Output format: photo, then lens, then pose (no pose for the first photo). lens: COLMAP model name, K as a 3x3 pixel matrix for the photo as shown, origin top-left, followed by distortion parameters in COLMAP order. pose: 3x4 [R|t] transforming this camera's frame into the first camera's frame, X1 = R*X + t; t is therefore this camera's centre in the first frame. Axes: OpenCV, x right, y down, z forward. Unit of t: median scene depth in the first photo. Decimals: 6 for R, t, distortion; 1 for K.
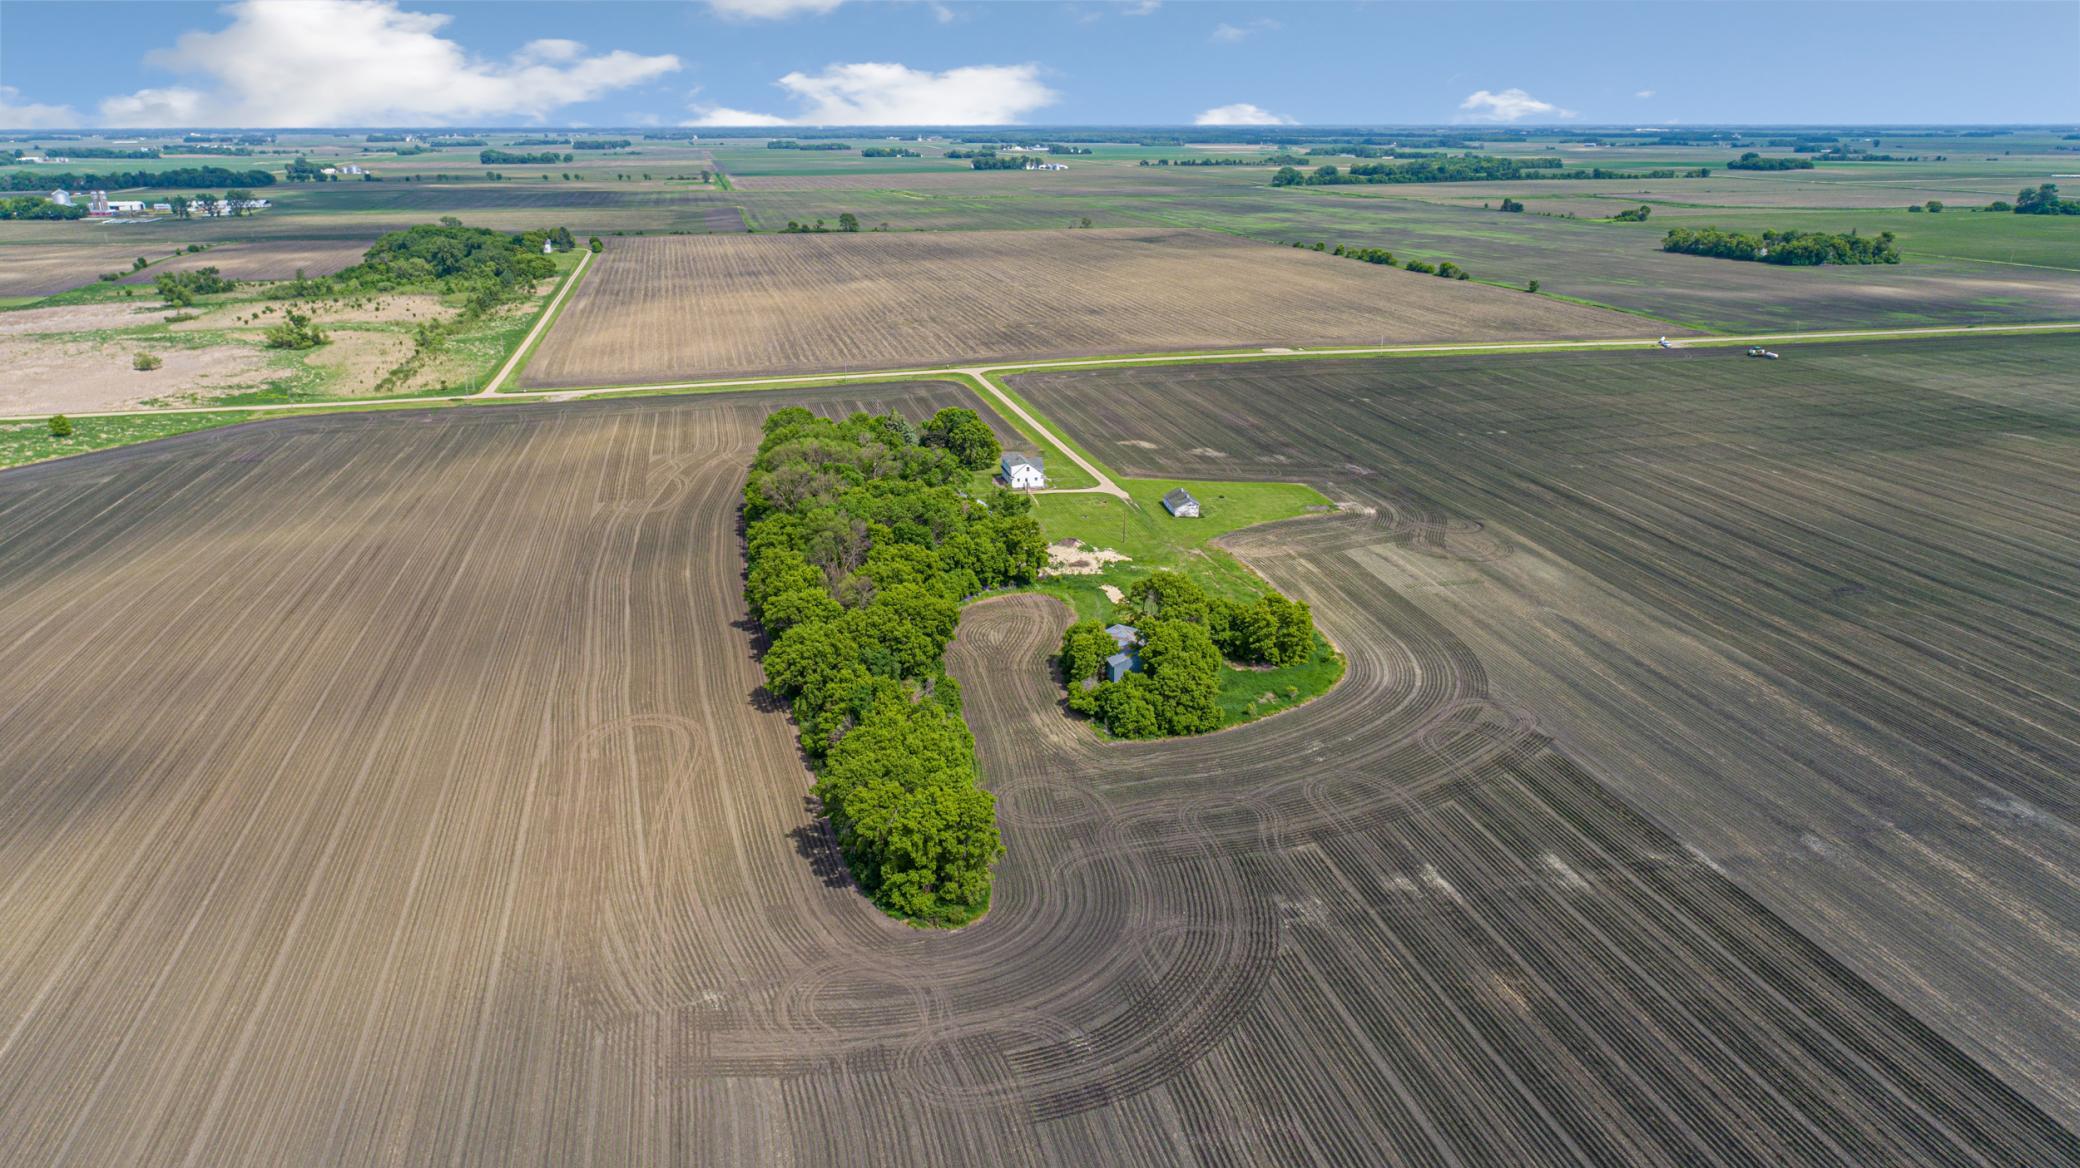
lens RADIAL K [[1316.8, 0, 1070.5], [0, 1316.8, 579.4], [0, 0, 1]] dist [-0.005753, 0.004690]
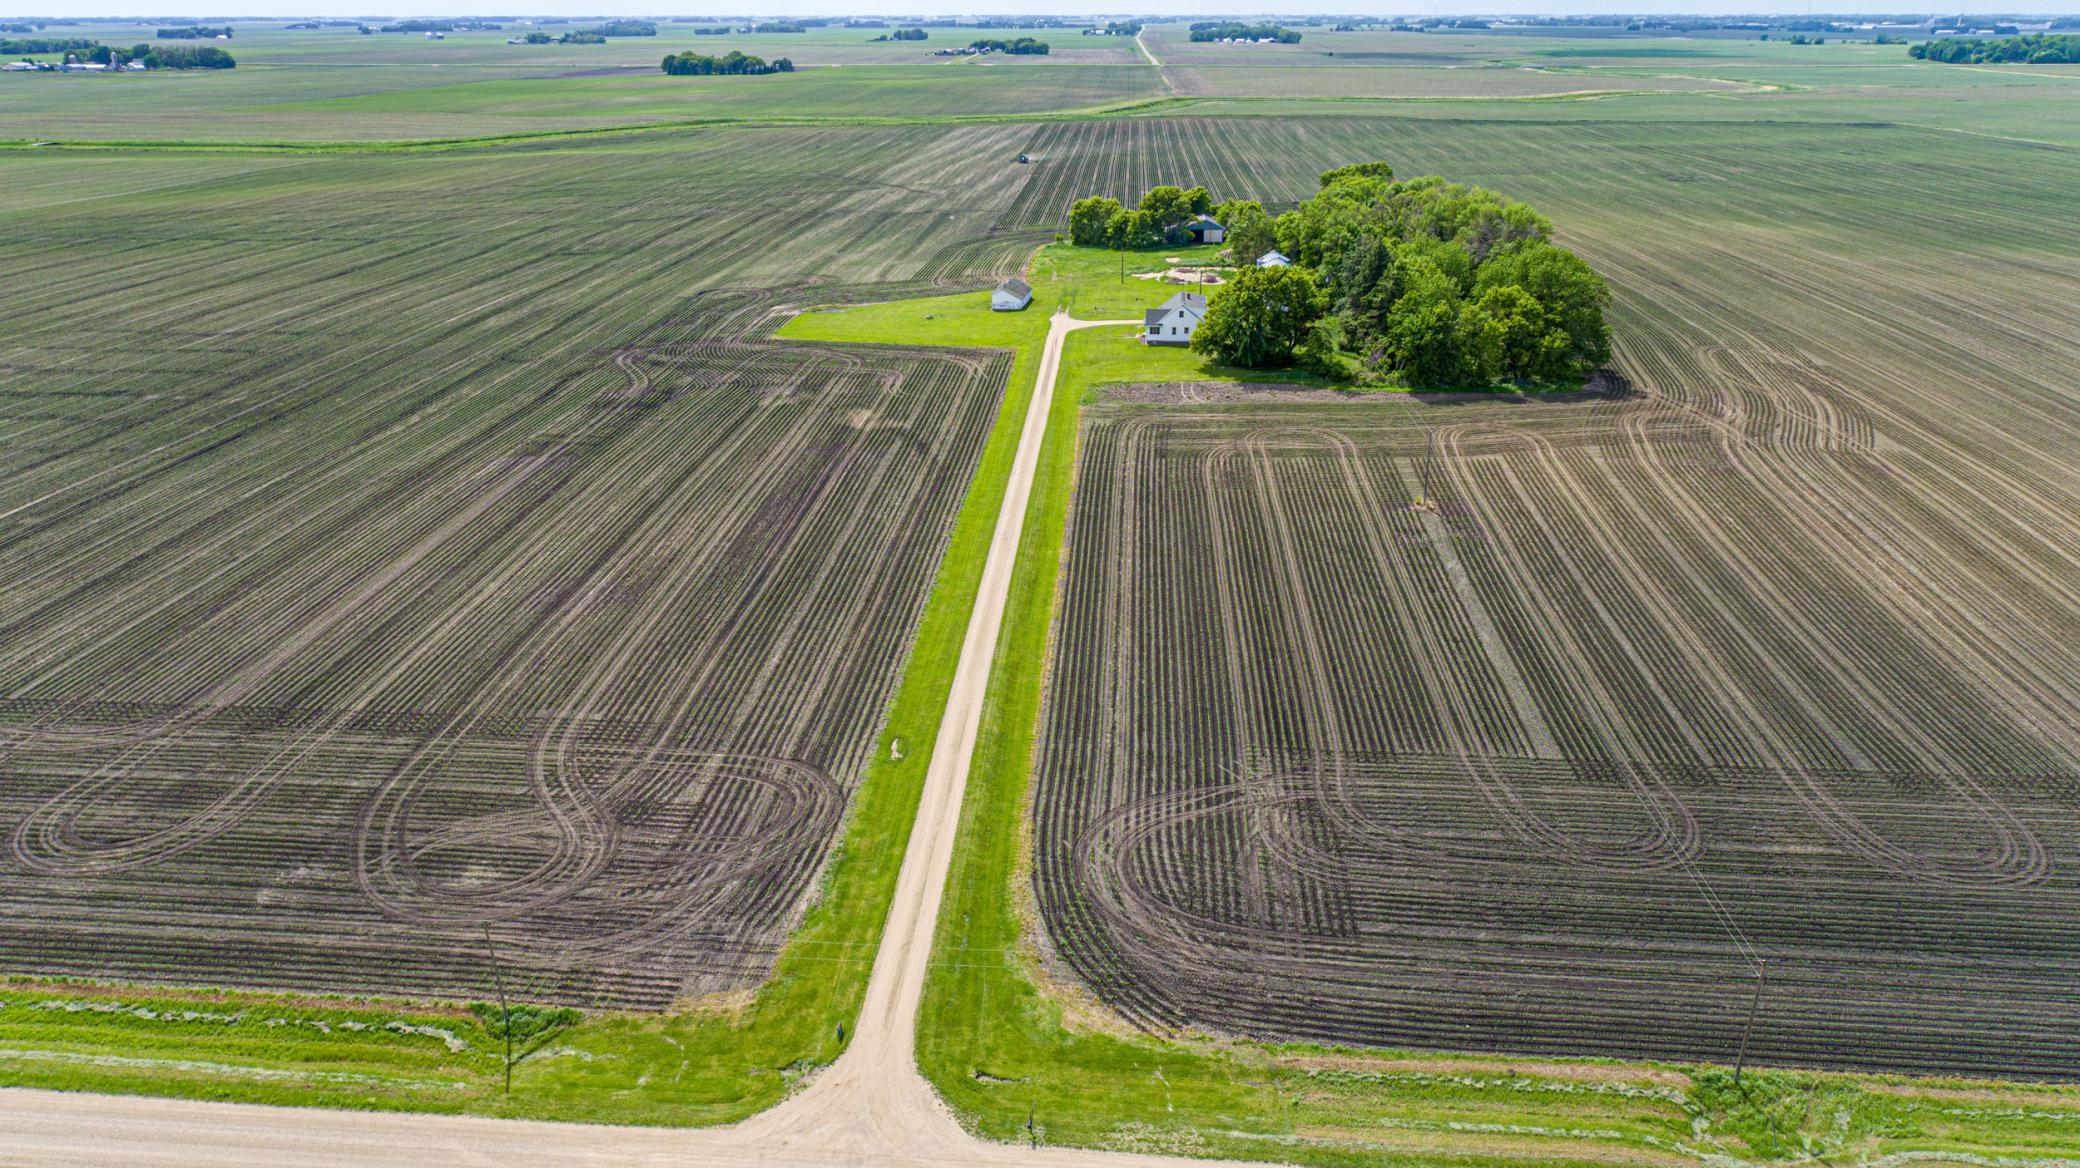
lens RADIAL K [[1515.4, 0, 1040.0], [0, 1515.4, 584.0], [0, 0, 1]] dist [-0.009928, 0.009695]
pose [[-0.951889, -0.108212, 0.286700, -0.231543], [0.099248, 0.776284, 0.622521, -0.527547], [-0.289925, 0.621026, -0.728197, 1.884850]]
